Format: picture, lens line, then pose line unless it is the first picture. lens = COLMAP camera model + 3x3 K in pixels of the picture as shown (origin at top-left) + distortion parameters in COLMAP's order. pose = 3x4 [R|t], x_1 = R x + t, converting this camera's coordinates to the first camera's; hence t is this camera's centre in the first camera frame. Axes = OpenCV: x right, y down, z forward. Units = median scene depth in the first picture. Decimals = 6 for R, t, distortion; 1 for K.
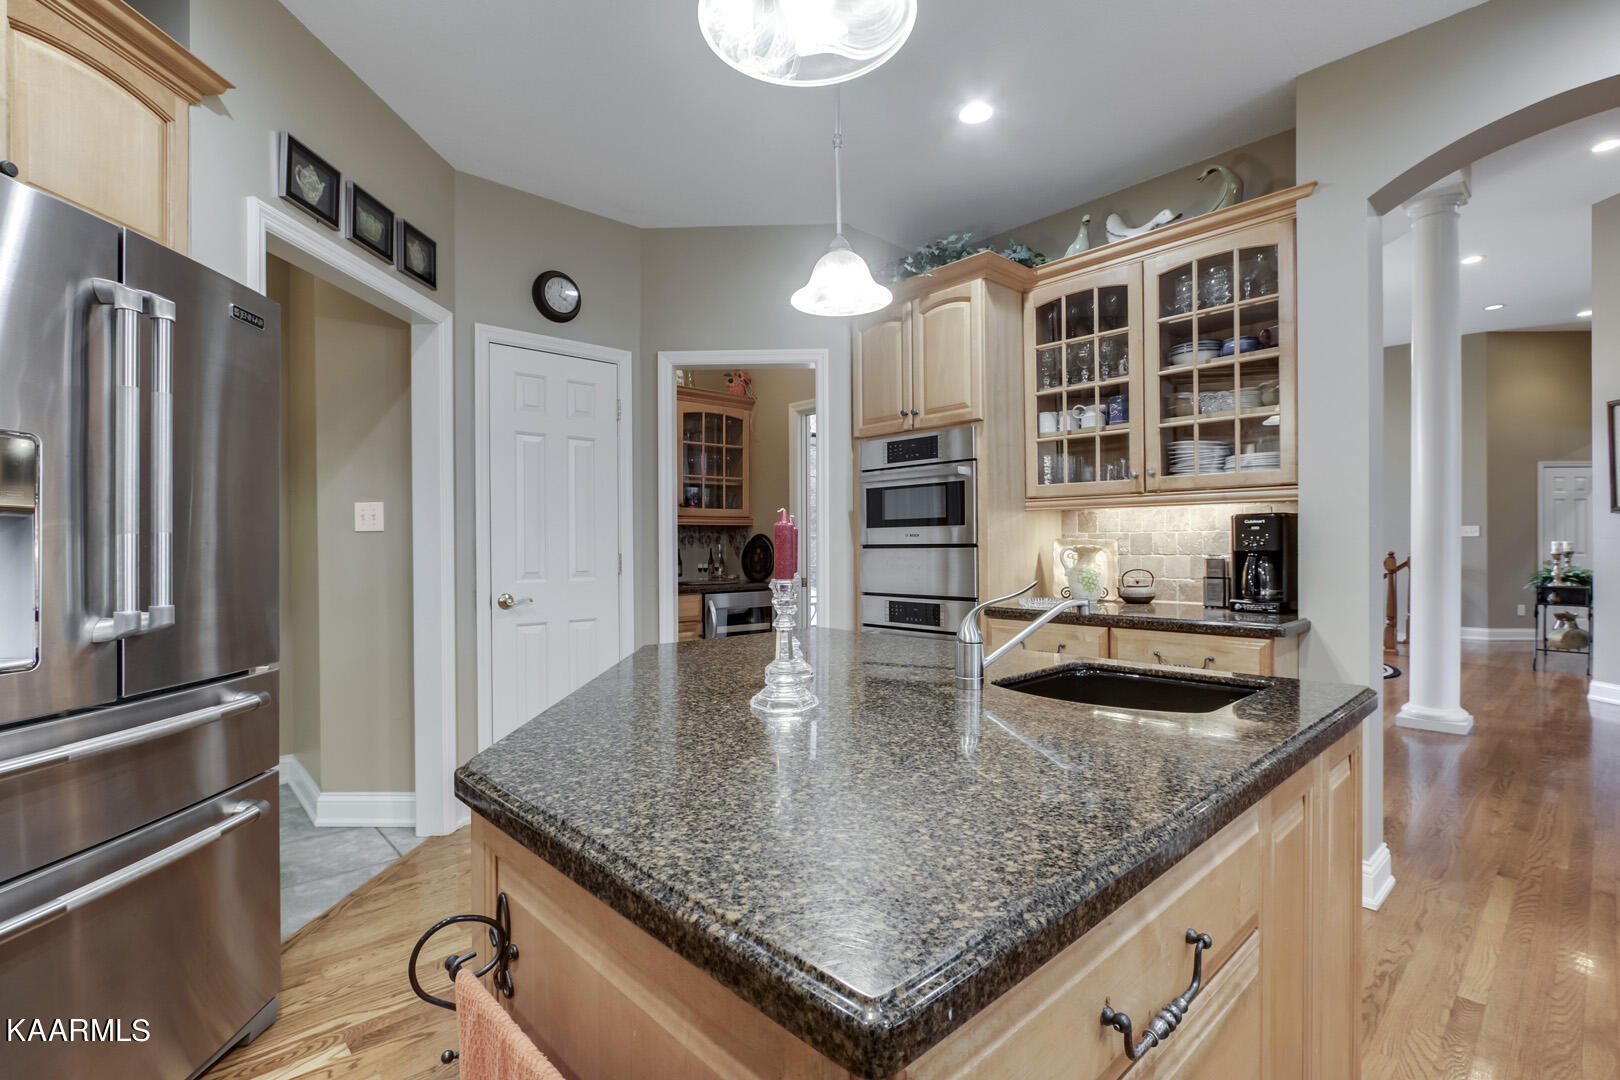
lens RADIAL K [[750.2, 0, 810.9], [0, 750.2, 546.2], [0, 0, 1]] dist [-0.016696, 0.004885]
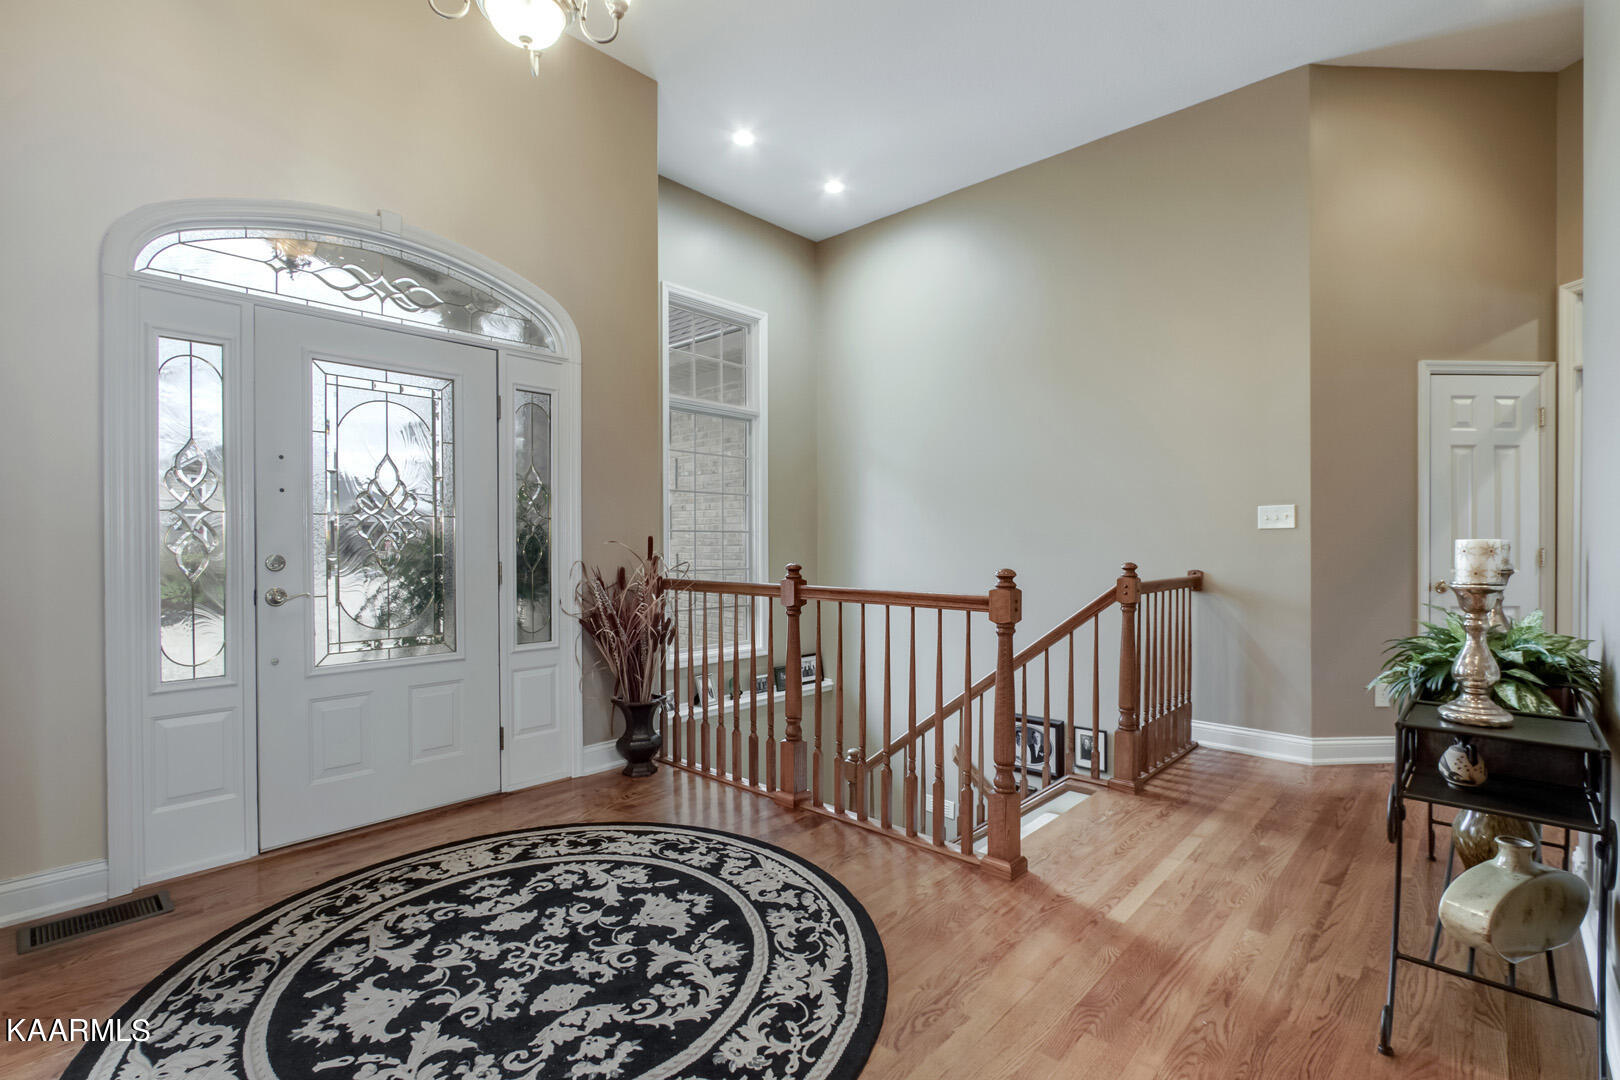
lens RADIAL K [[750.2, 0, 811.1], [0, 750.2, 549.1], [0, 0, 1]] dist [-0.016696, 0.004885]
pose [[0.996596, 0.003660, 0.082360, 0.764846], [-0.003914, 0.999988, 0.002925, -0.001909], [-0.082348, -0.003238, 0.996598, 0.770455]]
